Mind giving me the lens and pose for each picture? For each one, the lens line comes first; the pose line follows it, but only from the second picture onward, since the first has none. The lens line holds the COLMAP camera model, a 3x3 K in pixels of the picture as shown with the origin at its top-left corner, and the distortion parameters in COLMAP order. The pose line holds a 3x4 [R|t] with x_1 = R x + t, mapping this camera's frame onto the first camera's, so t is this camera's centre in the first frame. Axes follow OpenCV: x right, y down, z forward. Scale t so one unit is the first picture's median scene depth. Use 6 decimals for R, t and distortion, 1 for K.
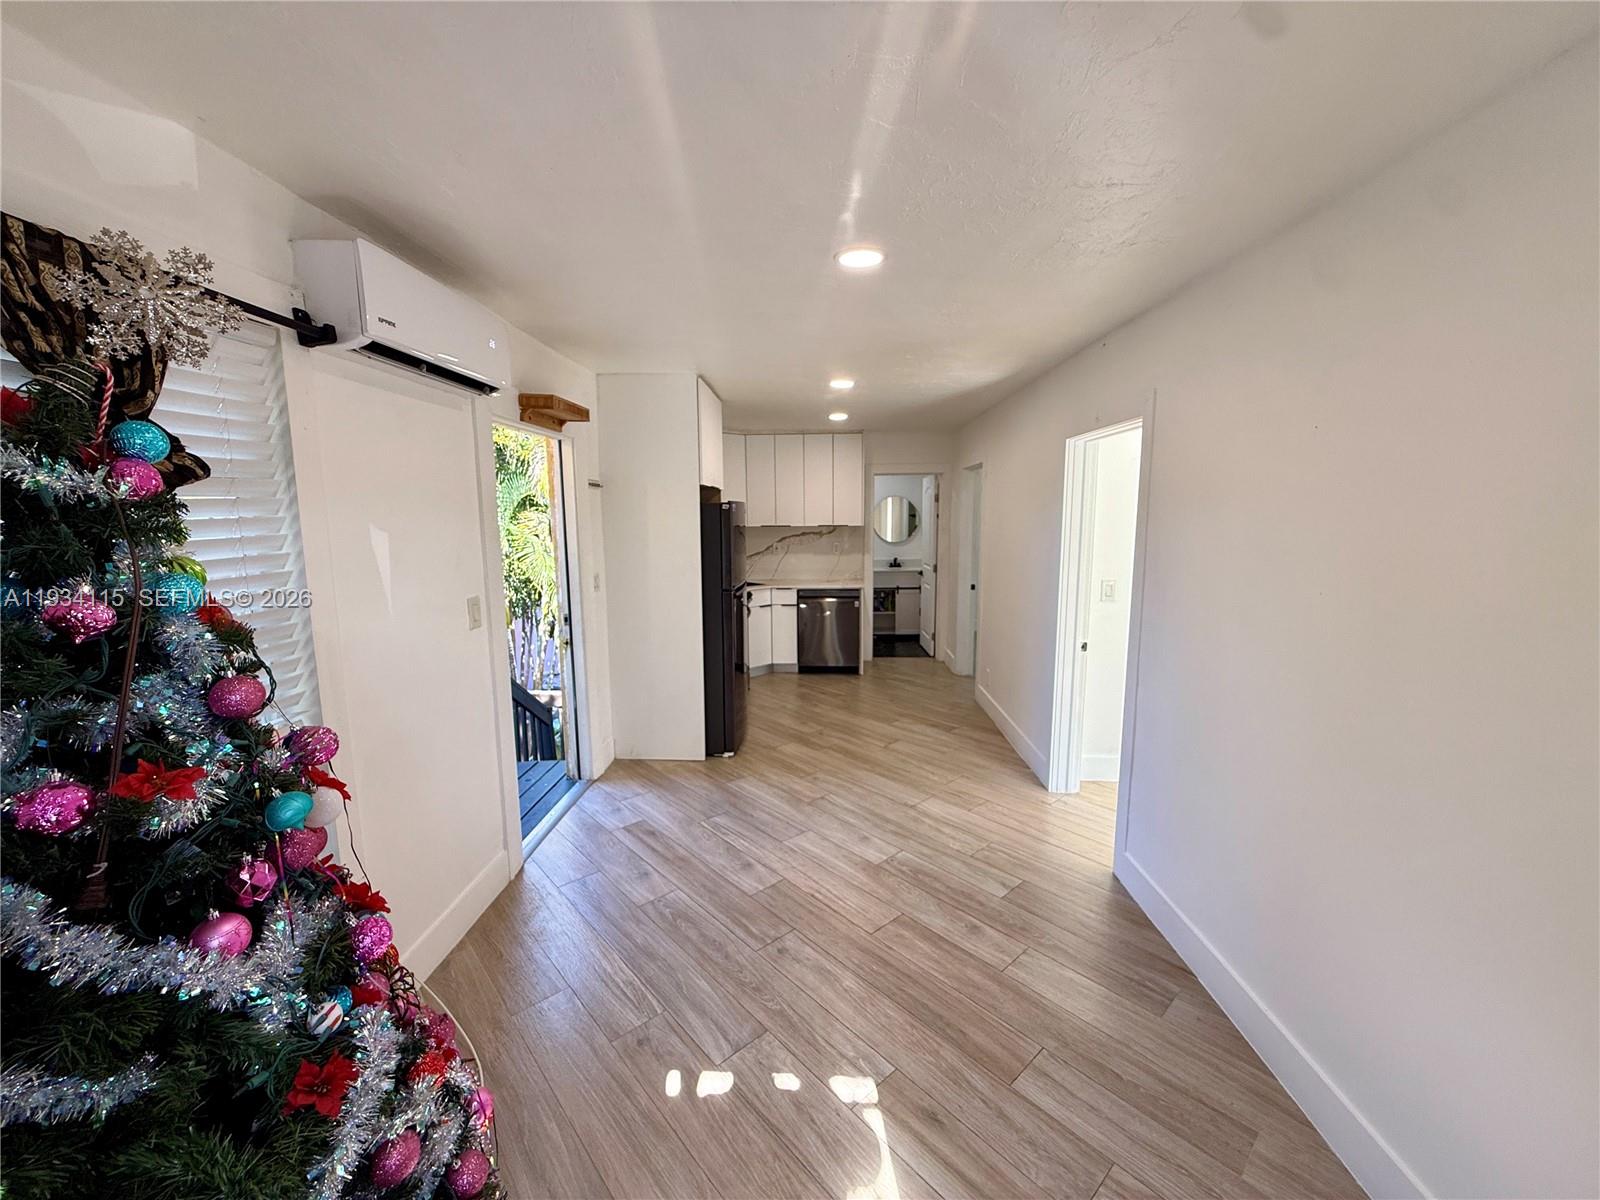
lens RADIAL K [[643.9, 0, 800.0], [0, 643.9, 600.0], [0, 0, 1]] dist [-0.000697, -0.000084]
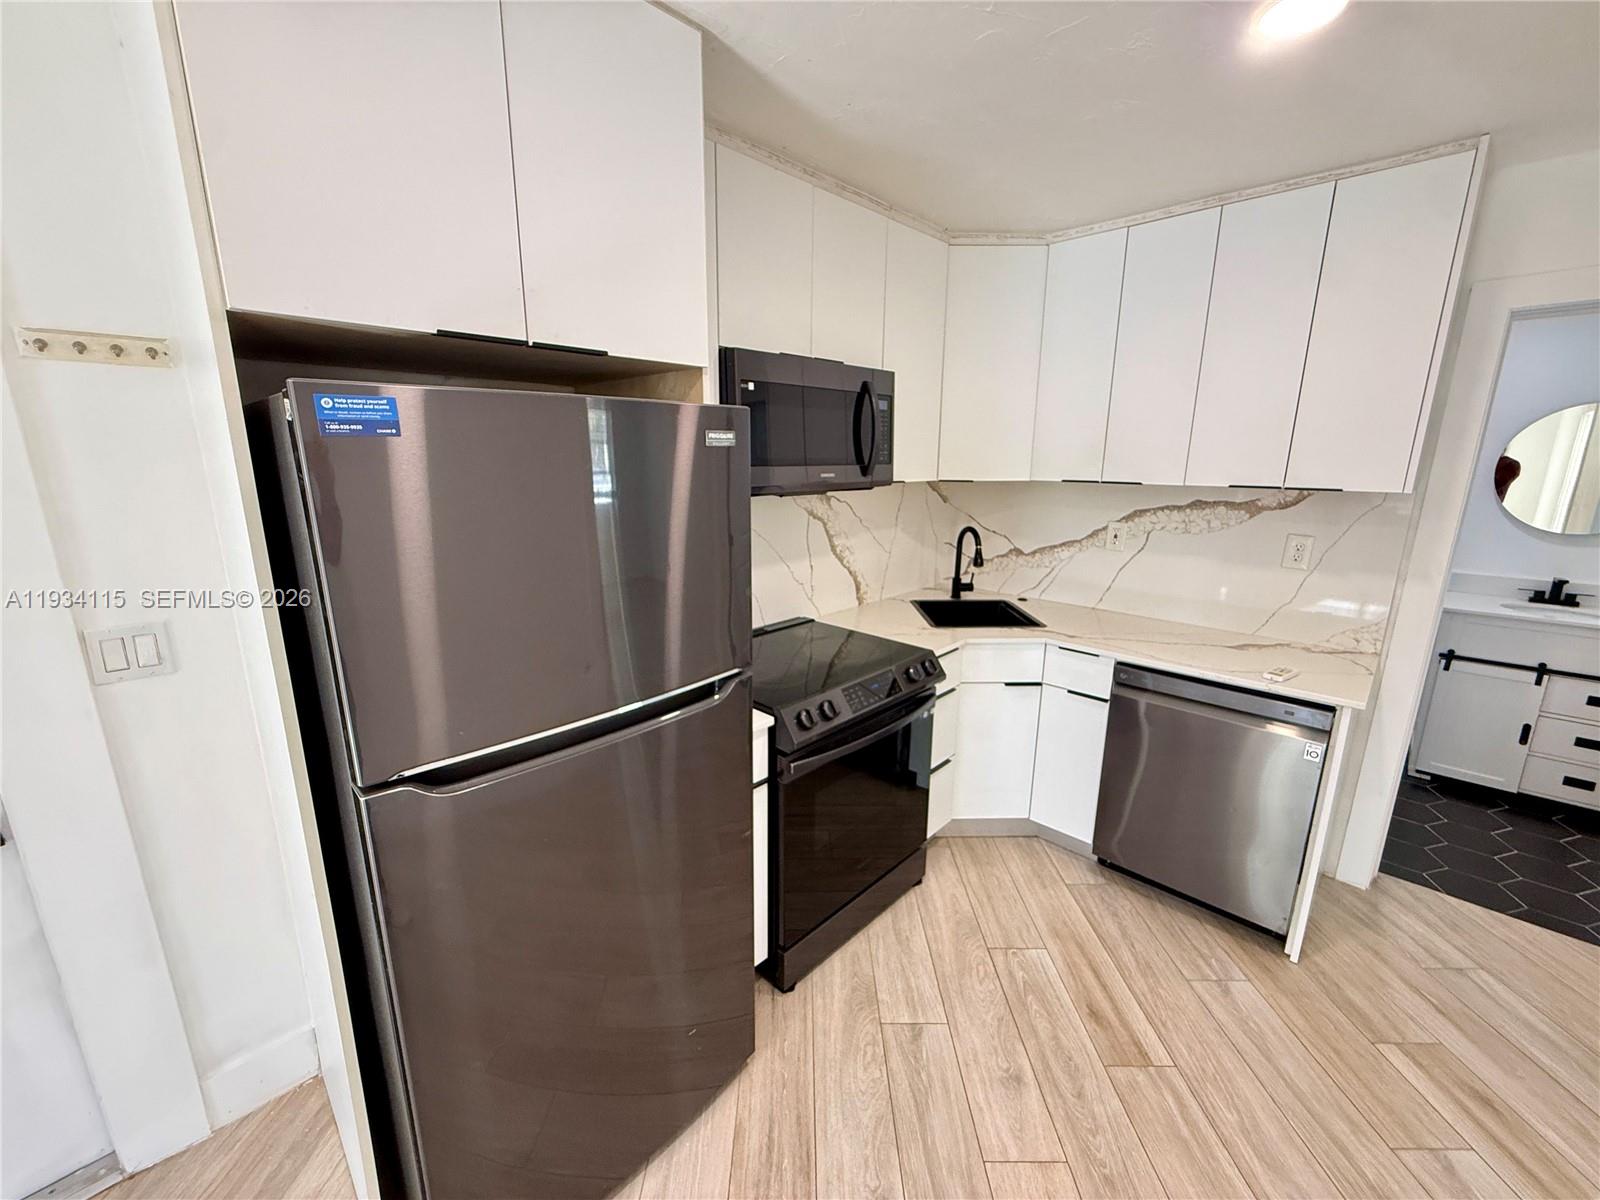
lens RADIAL K [[643.9, 0, 800.0], [0, 643.9, 600.0], [0, 0, 1]] dist [-0.000697, -0.000084]
pose [[0.737890, 0.158922, -0.655944, 0.094867], [-0.093606, 0.986587, 0.133730, -0.080263], [0.668398, -0.037277, 0.742869, 0.590665]]
